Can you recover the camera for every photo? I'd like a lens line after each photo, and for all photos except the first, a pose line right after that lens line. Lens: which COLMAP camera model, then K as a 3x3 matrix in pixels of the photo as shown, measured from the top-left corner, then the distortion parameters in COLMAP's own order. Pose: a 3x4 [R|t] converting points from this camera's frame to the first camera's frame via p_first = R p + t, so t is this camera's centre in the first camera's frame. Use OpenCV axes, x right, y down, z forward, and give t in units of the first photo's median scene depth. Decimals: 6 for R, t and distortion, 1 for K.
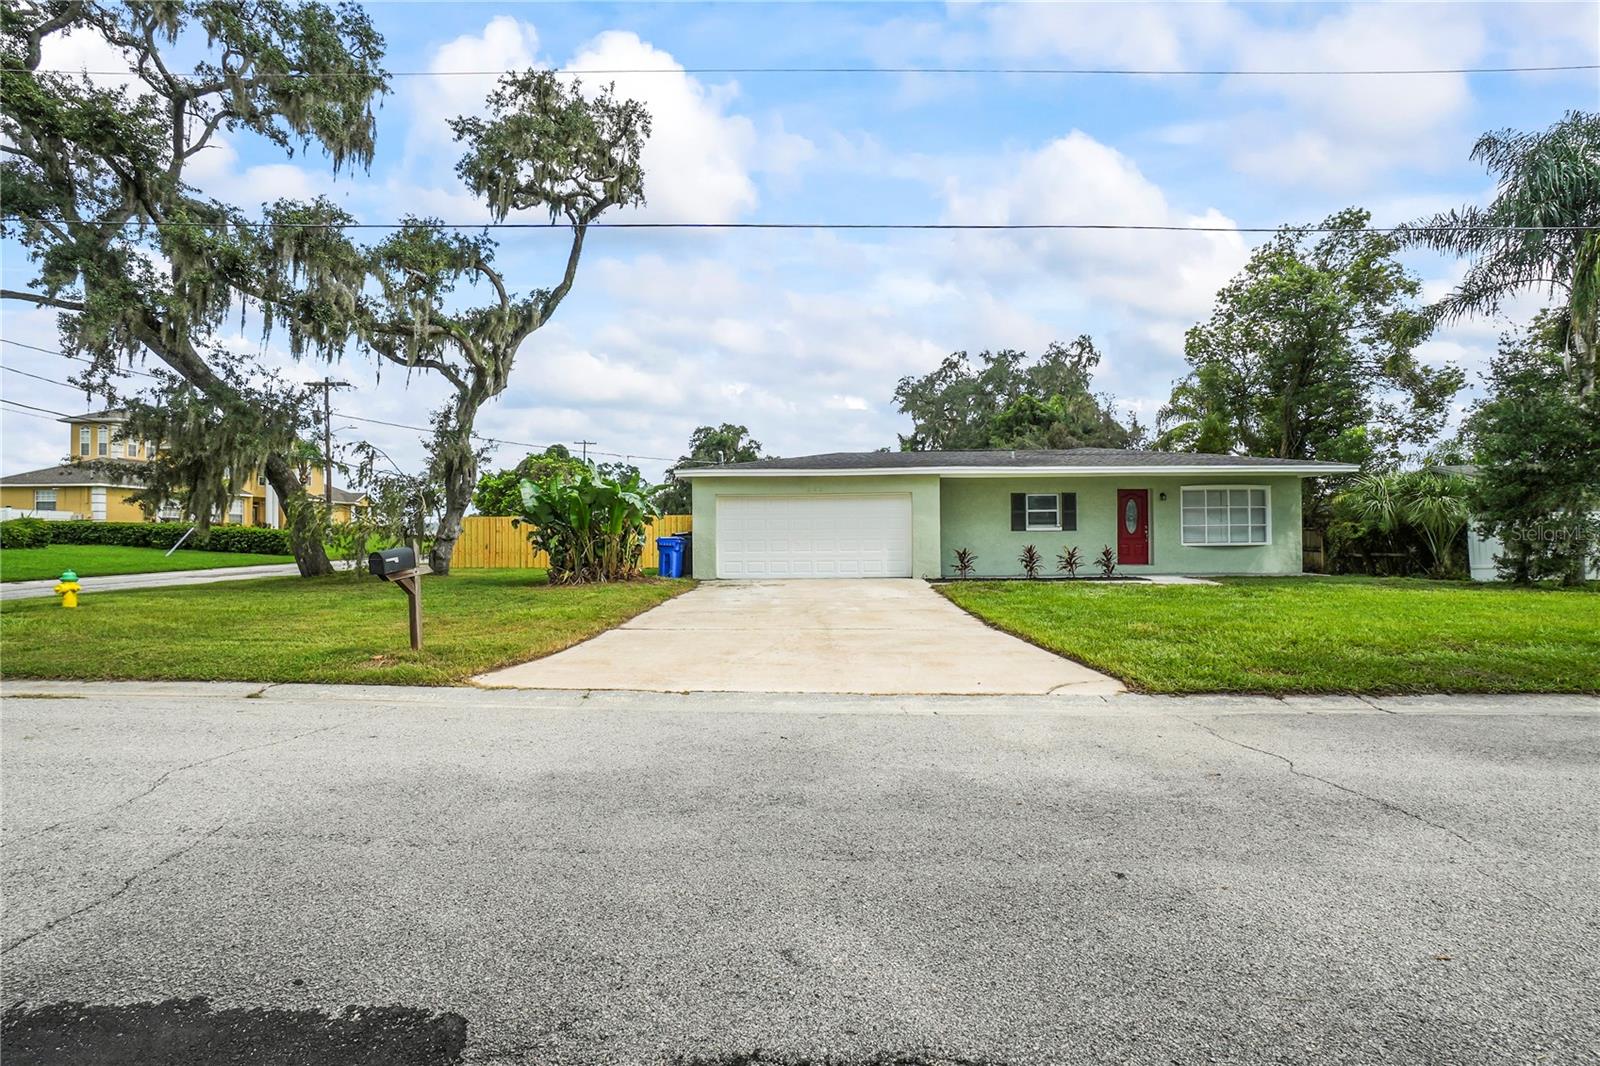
lens RADIAL K [[710.1, 0, 800.0], [0, 710.1, 533.0], [0, 0, 1]] dist [-0.062048, 0.020444]
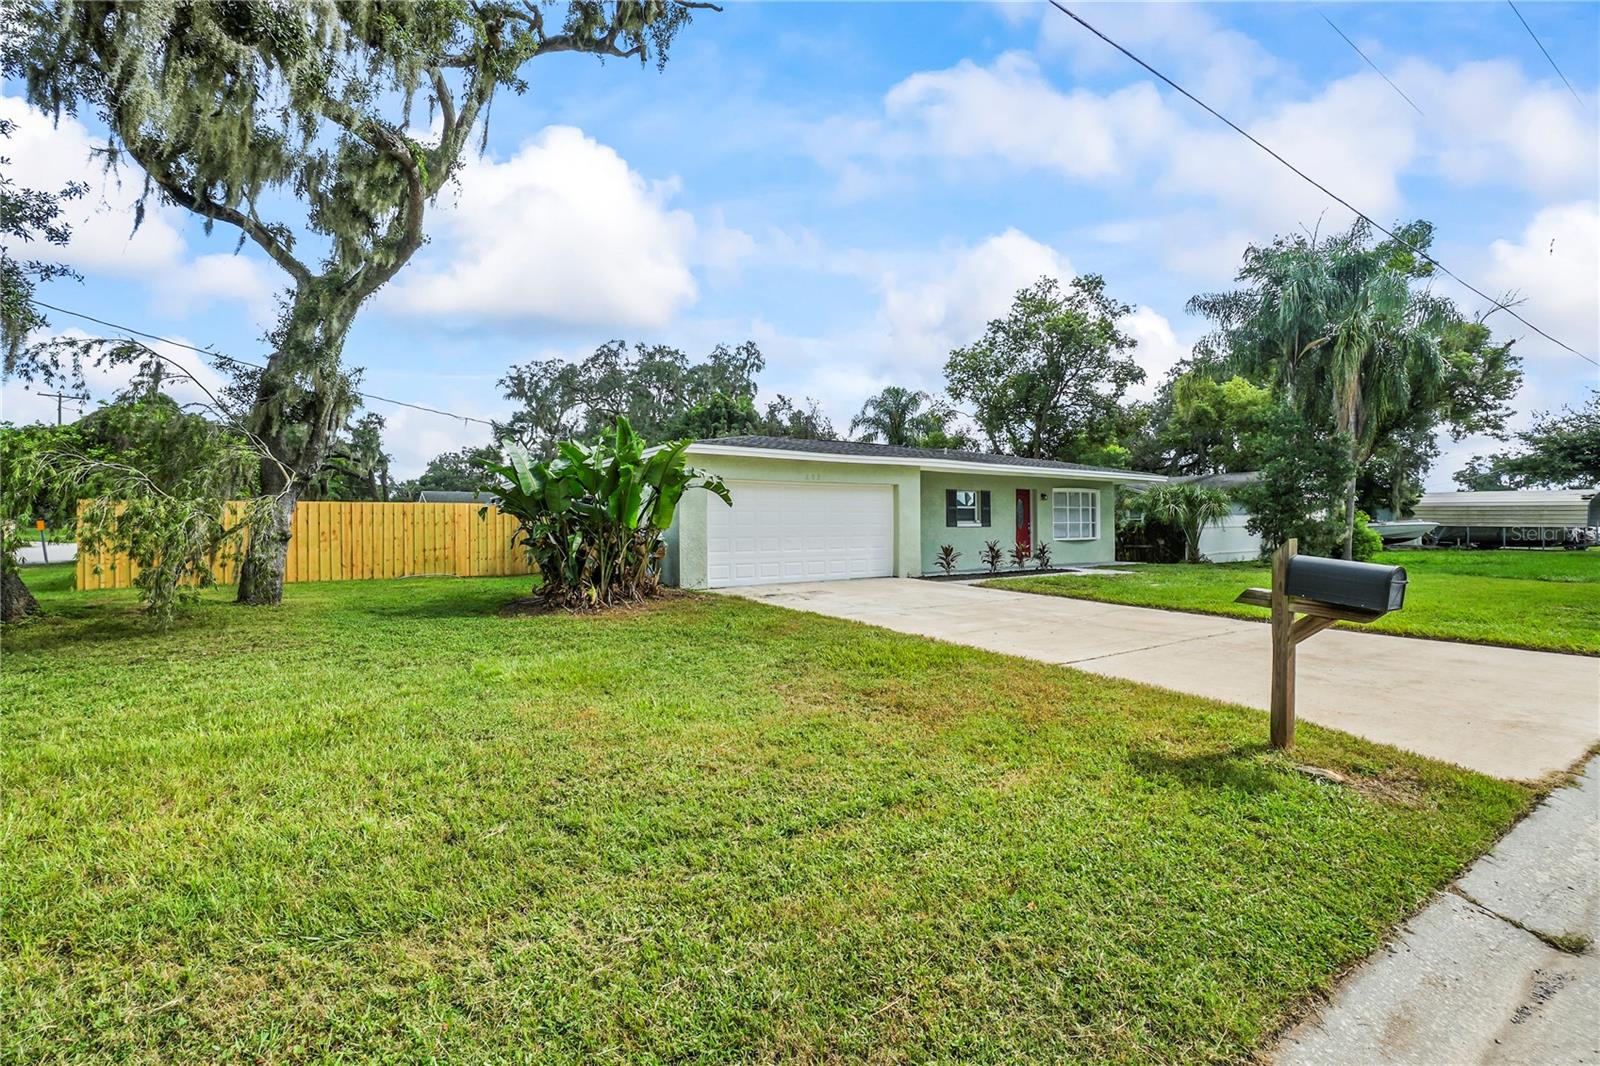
lens RADIAL K [[697.0, 0, 794.7], [0, 697.0, 537.2], [0, 0, 1]] dist [-0.062673, 0.019630]
pose [[0.818669, -0.006811, 0.574225, -0.457947], [-0.000716, 0.999917, 0.012881, -0.000860], [-0.574265, -0.010957, 0.818596, 0.313410]]
